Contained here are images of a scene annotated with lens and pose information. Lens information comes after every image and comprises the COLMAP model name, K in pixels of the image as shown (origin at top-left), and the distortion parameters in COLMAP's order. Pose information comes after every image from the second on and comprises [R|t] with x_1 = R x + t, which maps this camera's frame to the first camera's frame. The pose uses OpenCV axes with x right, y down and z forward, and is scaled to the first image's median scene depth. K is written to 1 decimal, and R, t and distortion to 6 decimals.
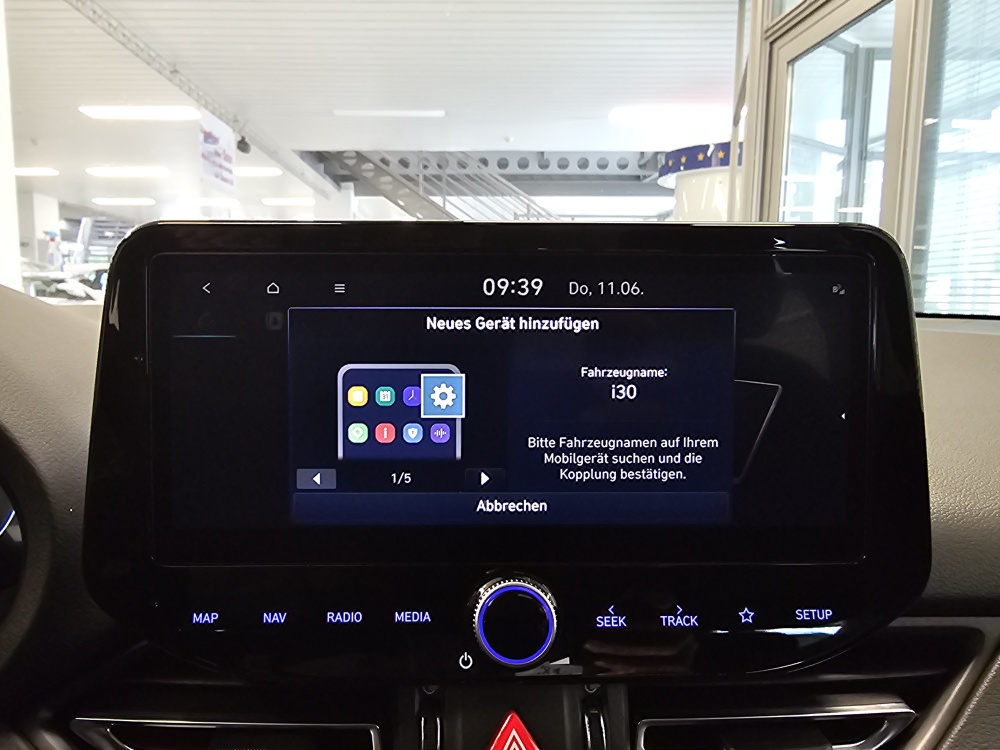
lens RADIAL K [[679.8, 0, 453.7], [0, 679.8, 386.3], [0, 0, 1]] dist [-0.000638, 0.001451]
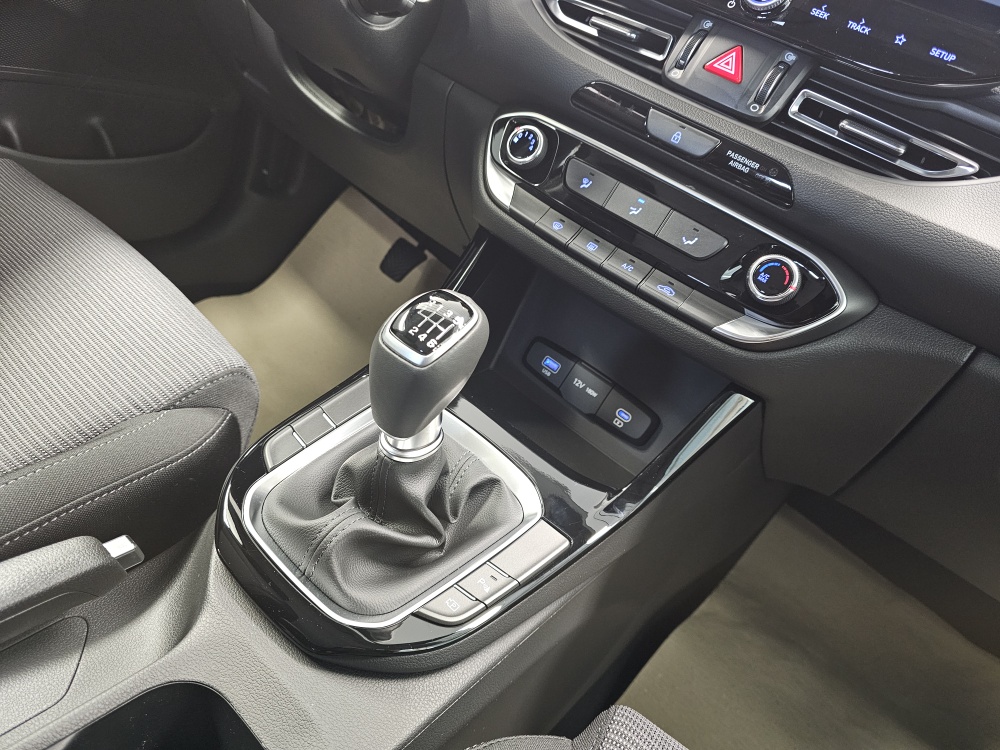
lens RADIAL K [[670.5, 0, 500.0], [0, 670.5, 375.0], [0, 0, 1]] dist [0.035988, -0.045371]
pose [[0.737998, 0.544409, -0.398721, 0.116293], [-0.410433, 0.831144, 0.375159, 0.114501], [0.535634, -0.113218, 0.836826, -0.135251]]
